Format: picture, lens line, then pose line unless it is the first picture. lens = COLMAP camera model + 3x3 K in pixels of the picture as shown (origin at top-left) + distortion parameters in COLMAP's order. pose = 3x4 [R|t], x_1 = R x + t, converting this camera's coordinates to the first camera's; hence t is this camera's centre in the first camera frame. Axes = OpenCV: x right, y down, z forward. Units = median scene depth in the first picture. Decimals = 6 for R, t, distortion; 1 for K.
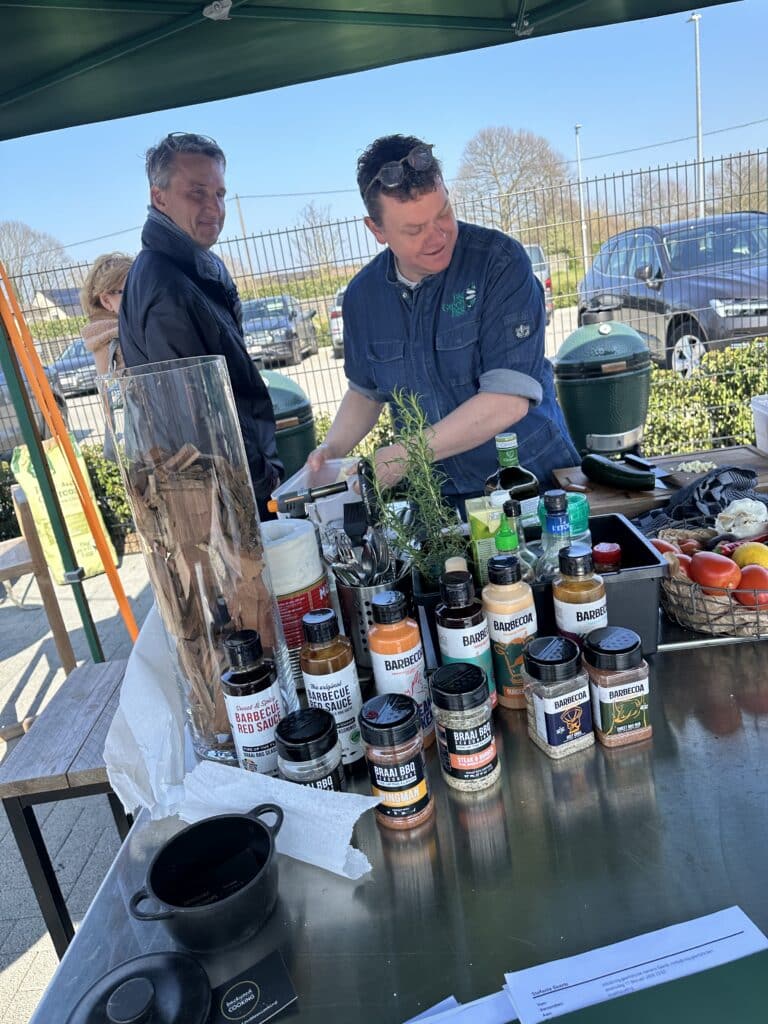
lens RADIAL K [[718.7, 0, 384.0], [0, 718.7, 512.0], [0, 0, 1]] dist [0.059000, -0.059819]
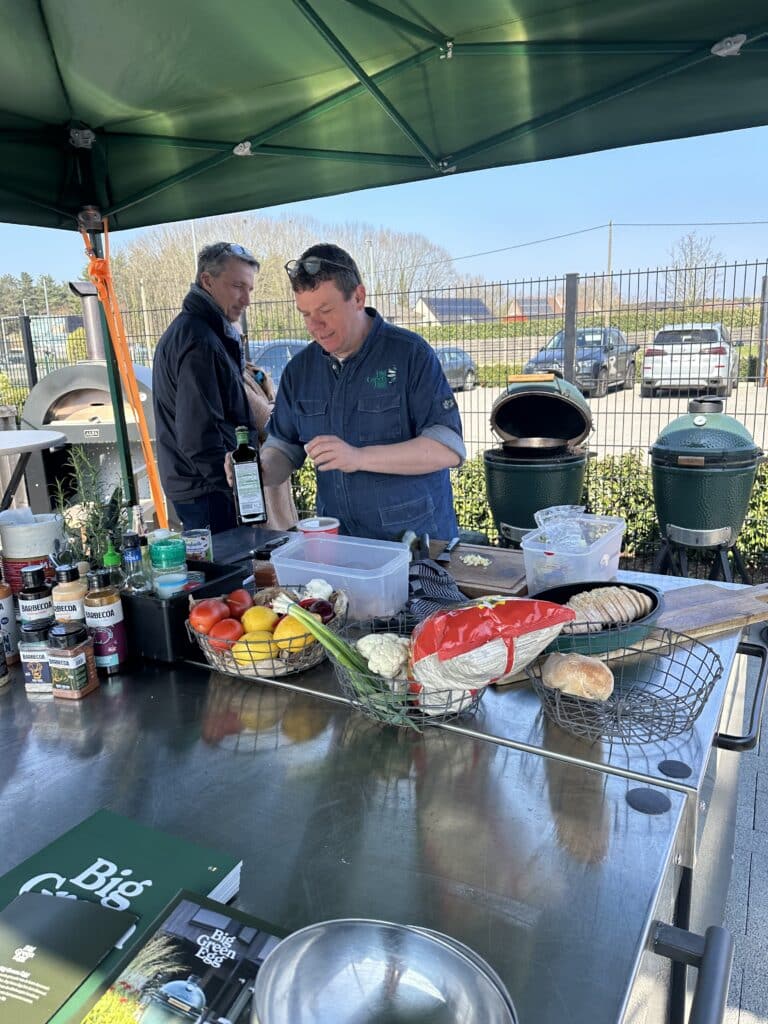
lens RADIAL K [[718.7, 0, 384.0], [0, 718.7, 512.0], [0, 0, 1]] dist [0.059000, -0.059819]
pose [[0.877864, 0.223567, -0.423525, 0.660115], [-0.233353, 0.971948, 0.029380, -0.118048], [0.418213, 0.073039, 0.905408, -0.062323]]
